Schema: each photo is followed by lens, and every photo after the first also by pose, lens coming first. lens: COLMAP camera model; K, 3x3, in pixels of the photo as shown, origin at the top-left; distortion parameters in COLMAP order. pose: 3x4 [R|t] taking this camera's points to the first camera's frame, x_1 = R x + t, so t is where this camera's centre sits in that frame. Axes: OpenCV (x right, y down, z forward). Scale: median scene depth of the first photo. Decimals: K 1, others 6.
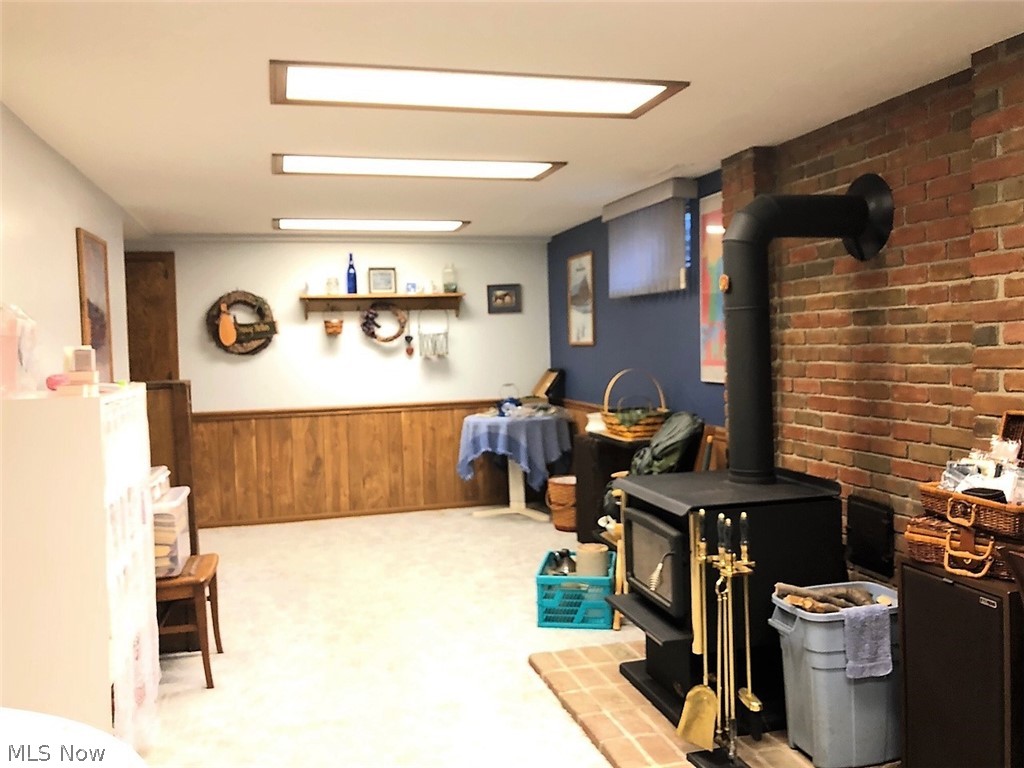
lens RADIAL K [[891.3, 0, 508.2], [0, 891.3, 390.0], [0, 0, 1]] dist [-0.004744, 0.001363]
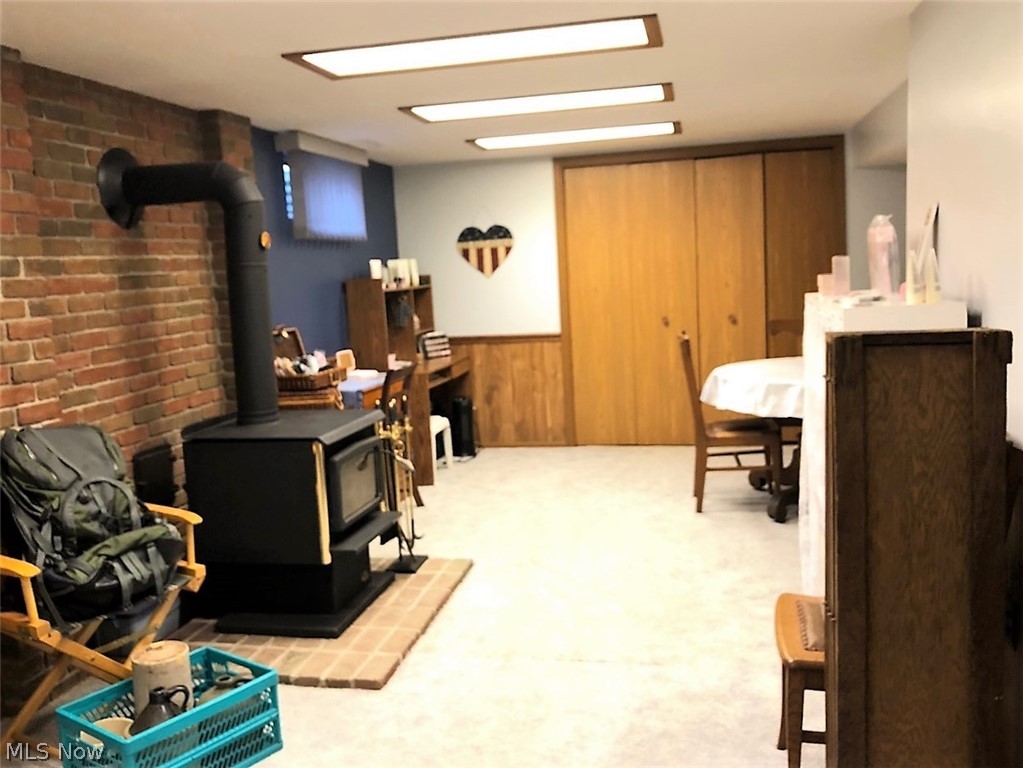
lens RADIAL K [[890.5, 0, 510.2], [0, 890.5, 377.5], [0, 0, 1]] dist [-0.004744, 0.001363]
pose [[-0.888597, 0.010280, 0.458574, -0.487164], [0.096936, 0.981378, 0.165836, -0.100177], [-0.448330, 0.191813, -0.873045, 1.722074]]
